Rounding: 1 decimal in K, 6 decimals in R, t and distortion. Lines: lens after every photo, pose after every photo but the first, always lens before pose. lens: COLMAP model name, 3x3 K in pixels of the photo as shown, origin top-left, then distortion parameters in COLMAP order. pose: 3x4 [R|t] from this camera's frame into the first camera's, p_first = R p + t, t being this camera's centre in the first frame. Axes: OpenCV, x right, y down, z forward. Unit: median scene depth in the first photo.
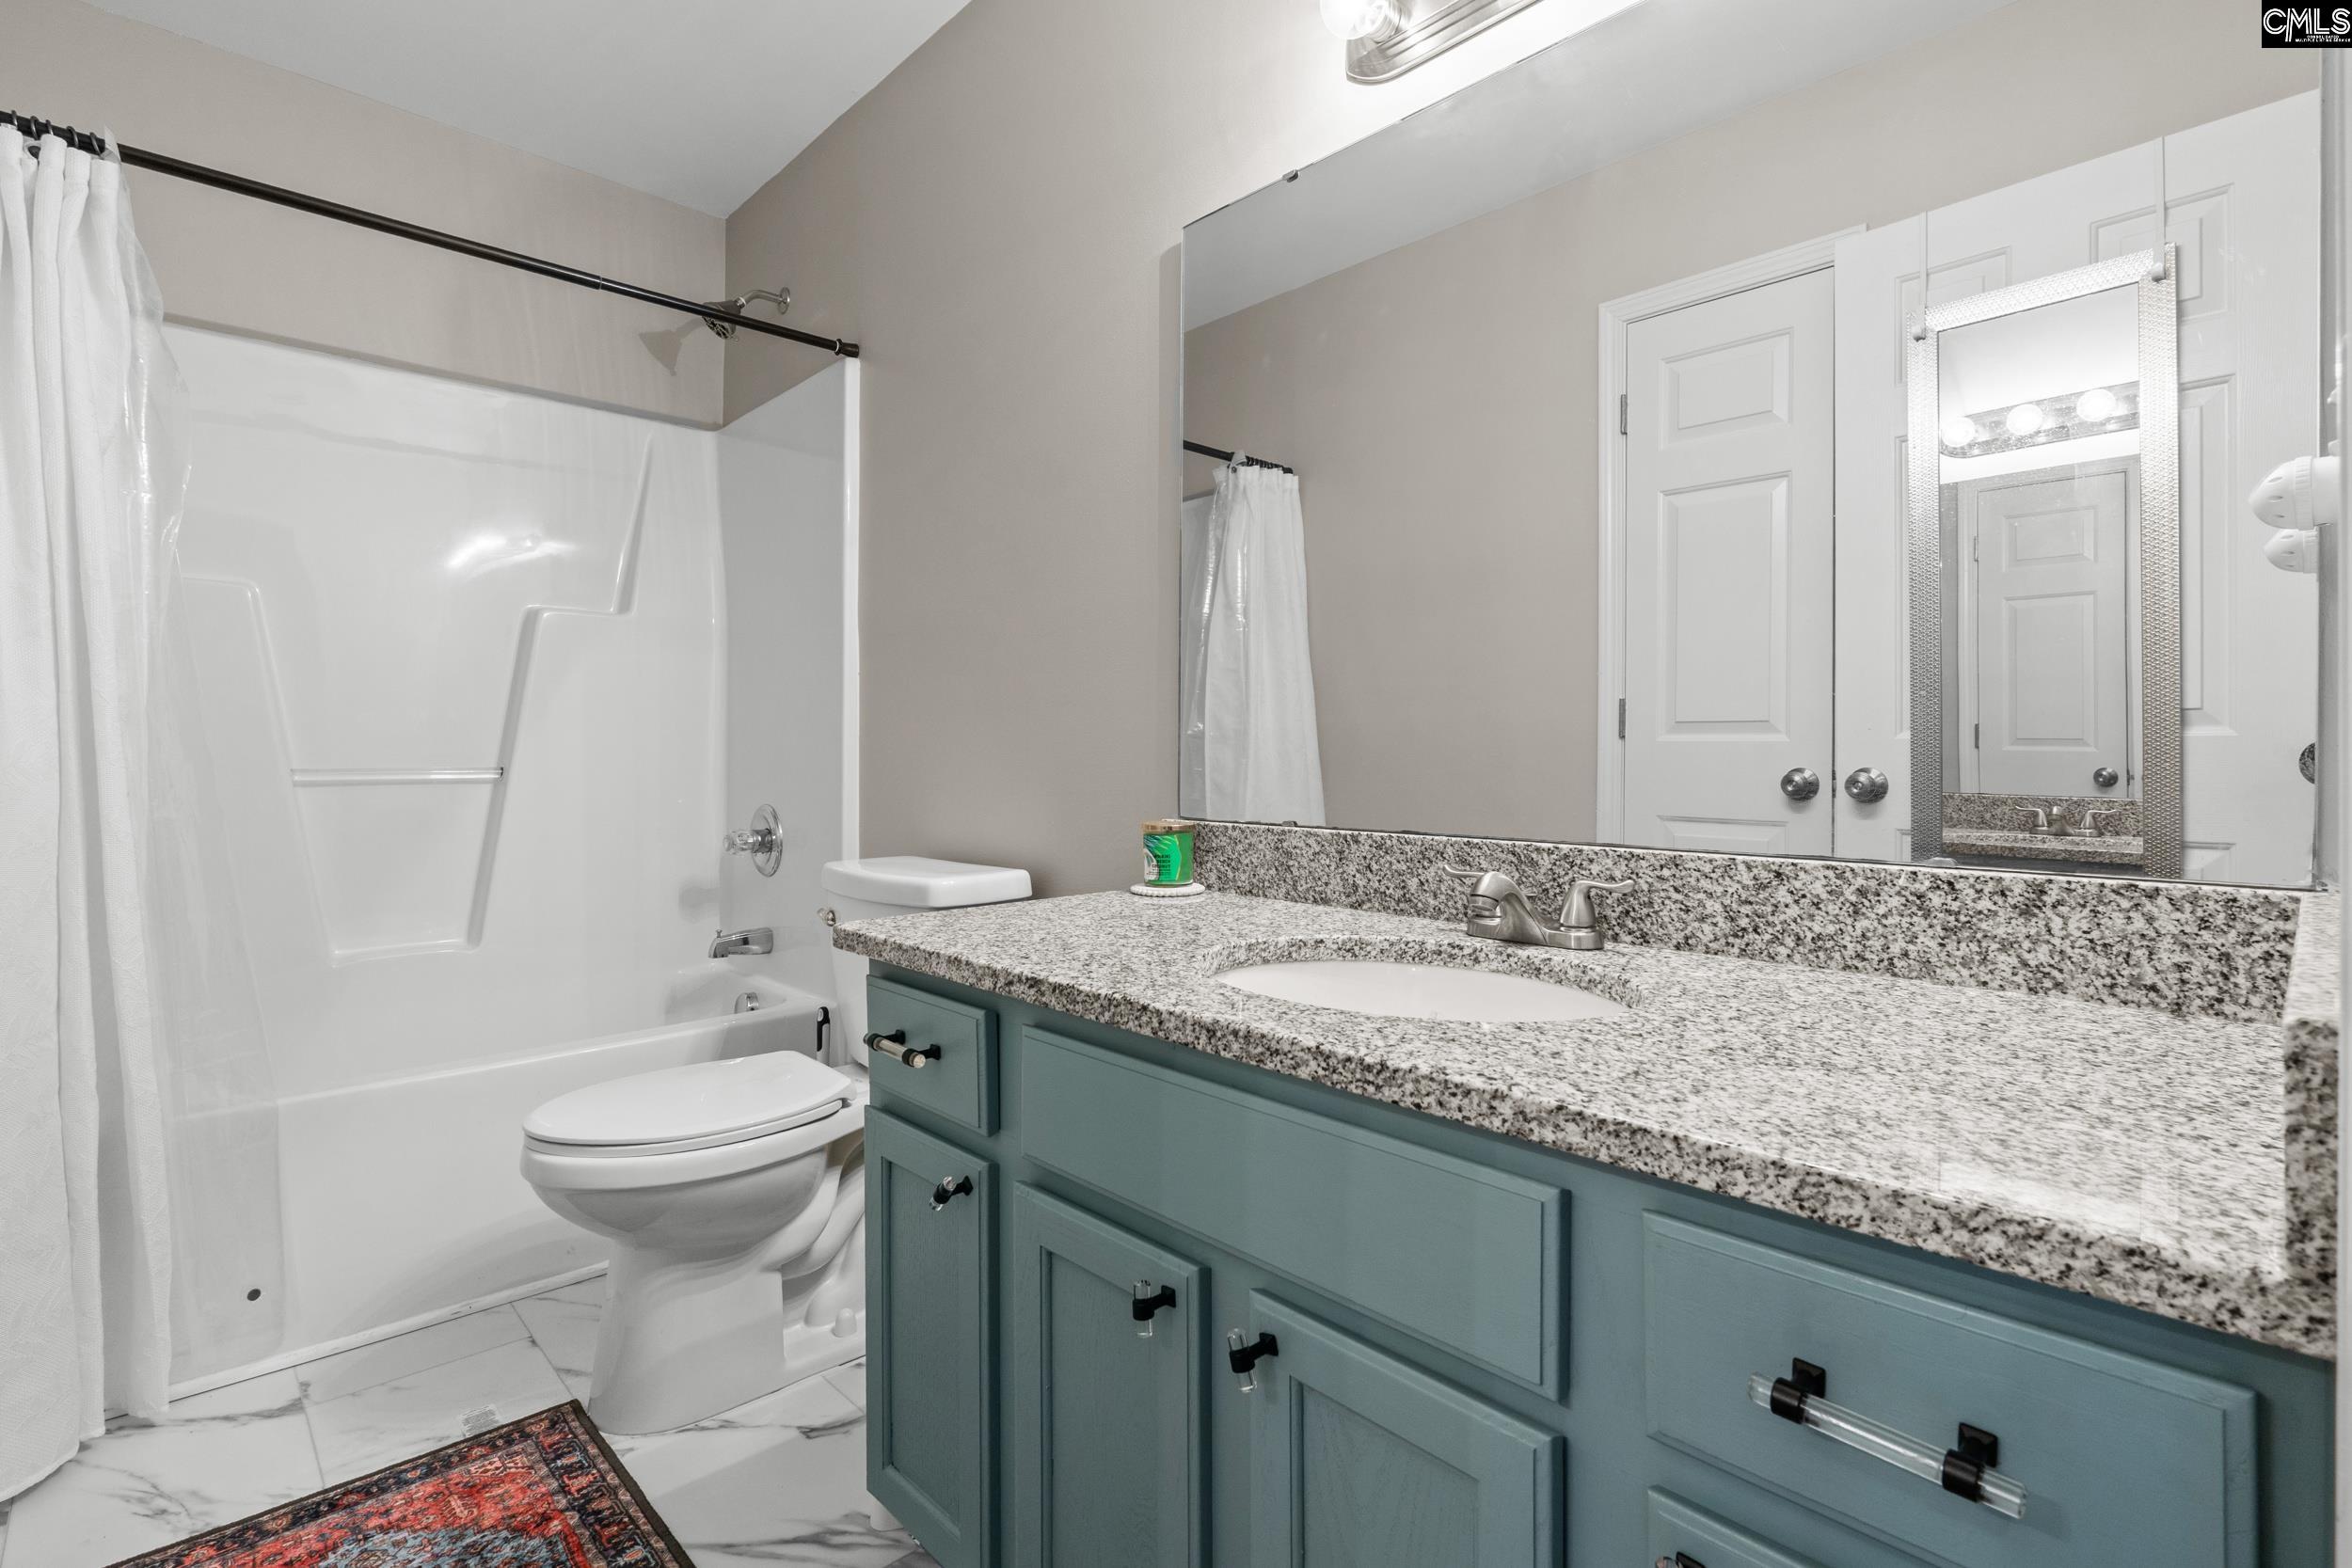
lens RADIAL K [[1082.2, 0, 1179.4], [0, 1082.2, 772.7], [0, 0, 1]] dist [-0.005033, -0.000047]
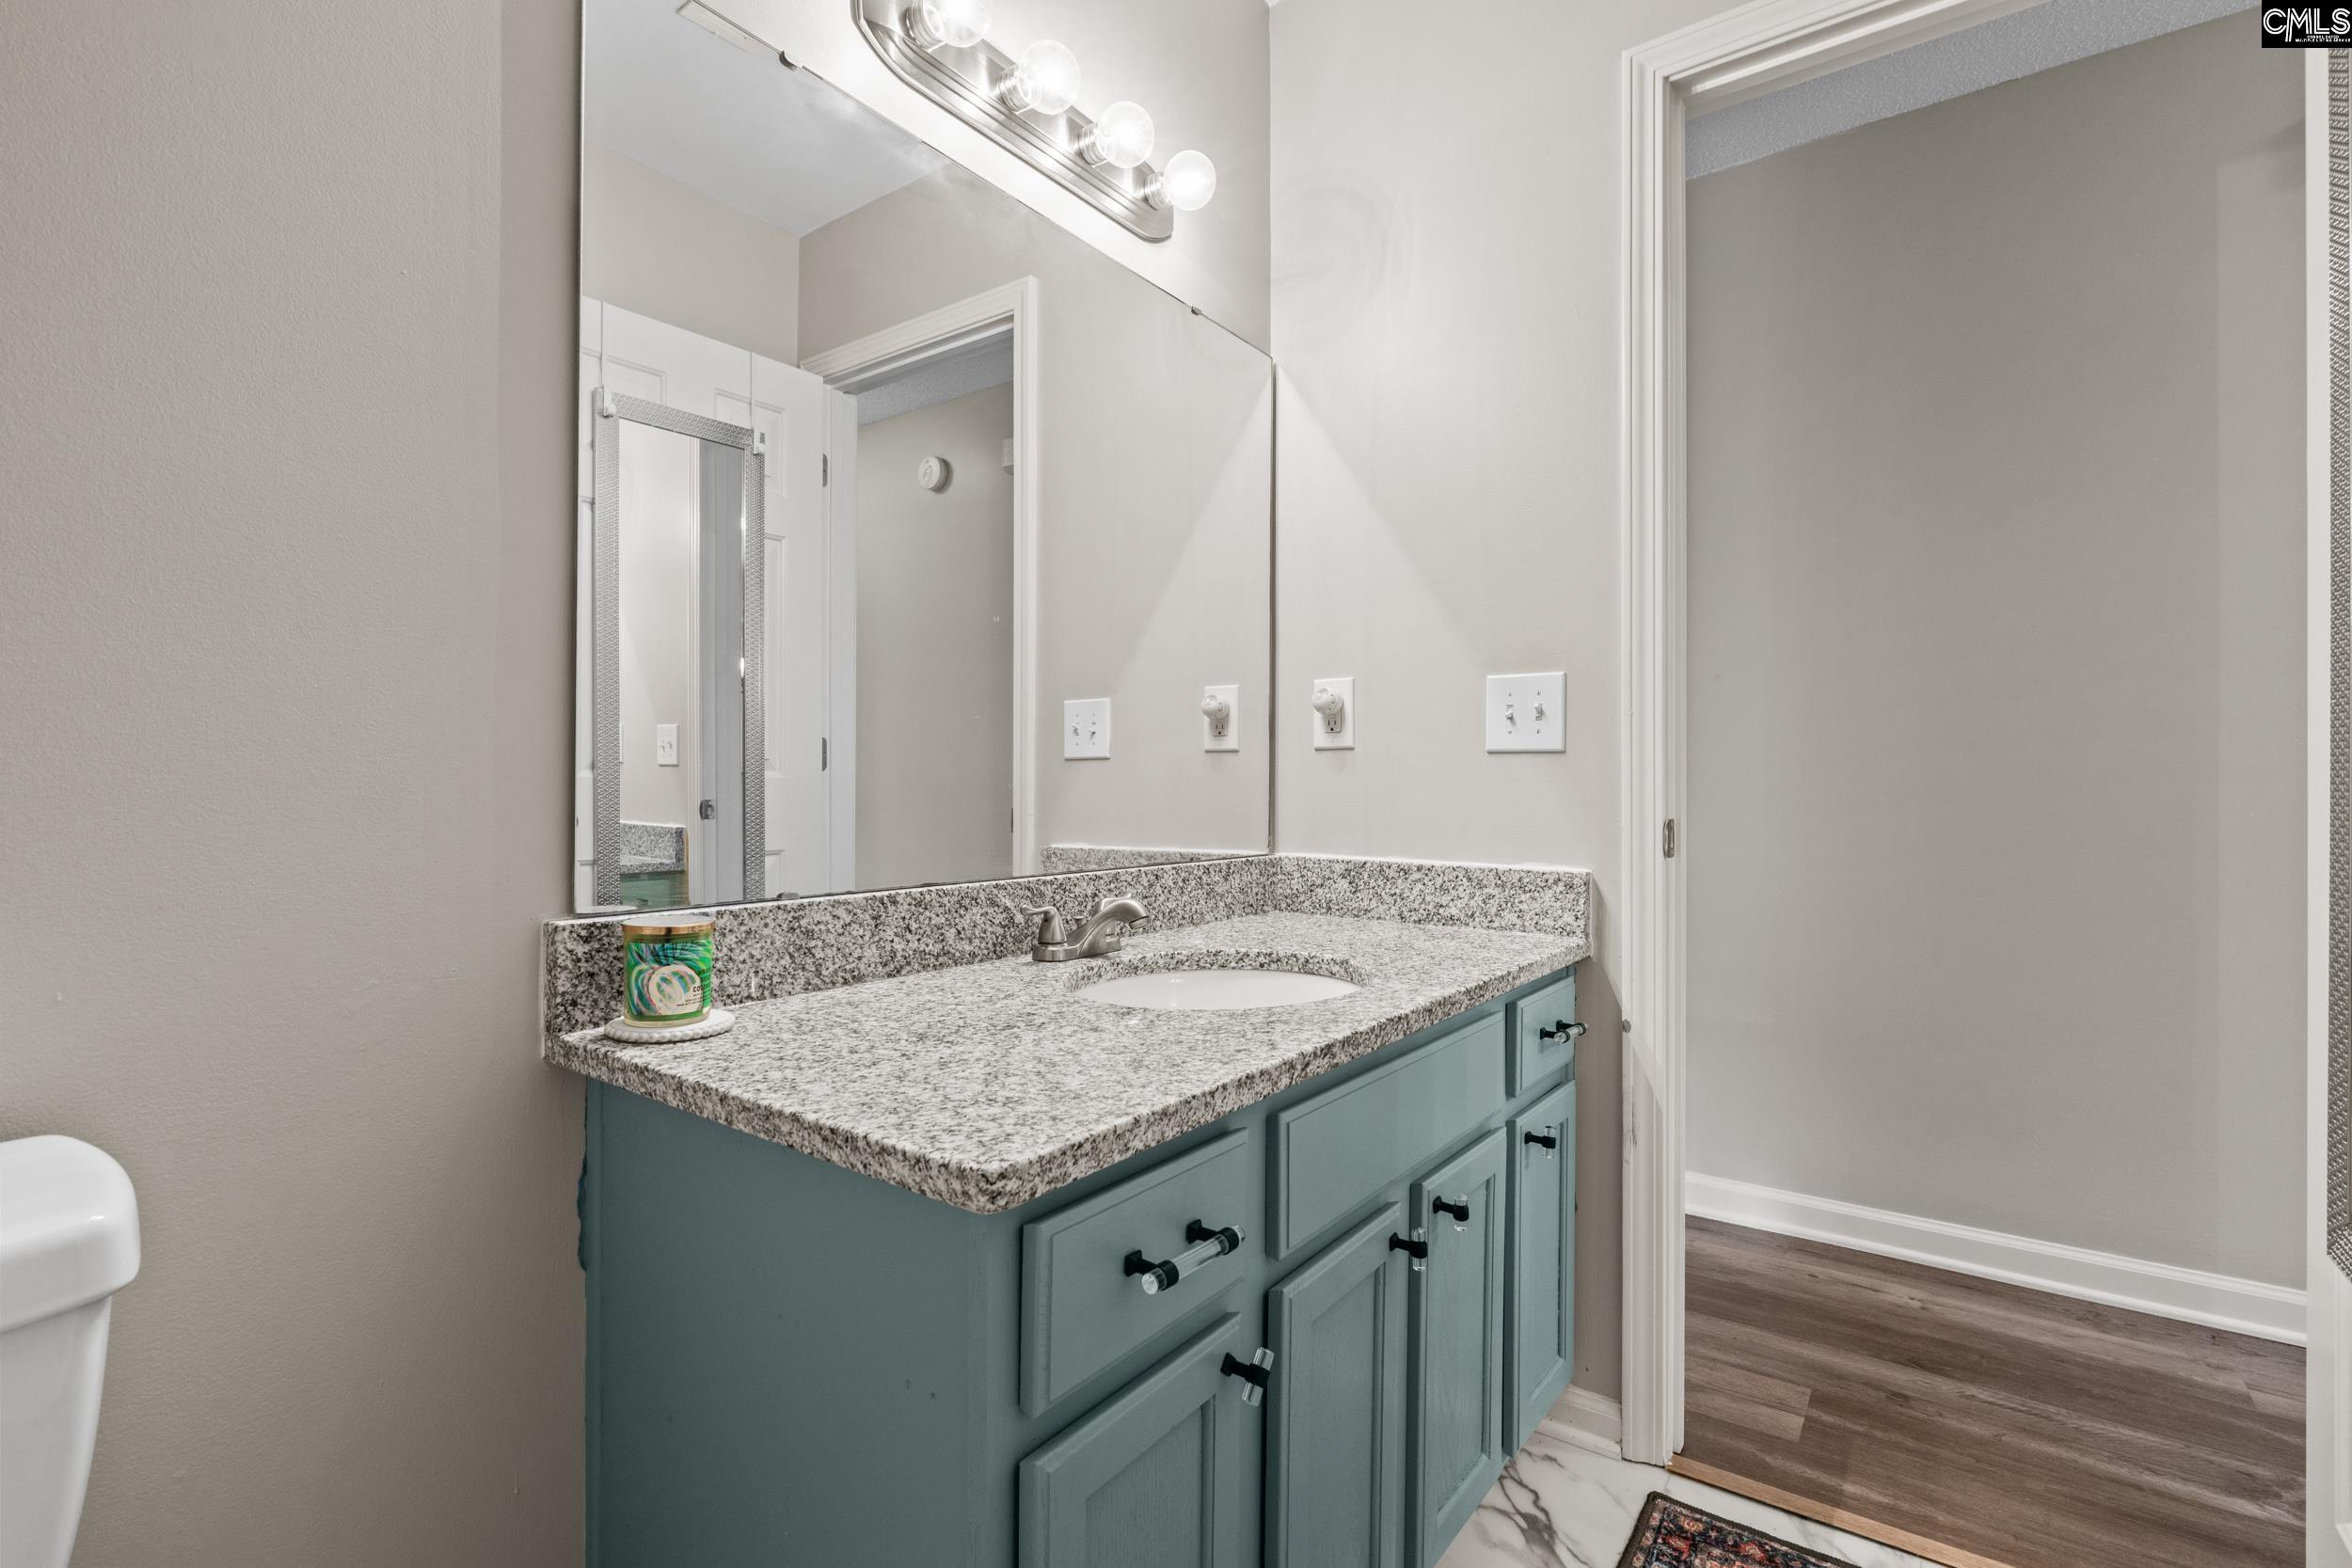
lens RADIAL K [[1082.2, 0, 1179.6], [0, 1082.2, 794.0], [0, 0, 1]] dist [-0.005033, -0.000047]
pose [[-0.171356, -0.013218, 0.985121, -0.841626], [0.007234, 0.999866, 0.014674, -0.041753], [-0.985183, 0.009641, -0.171237, 1.015570]]
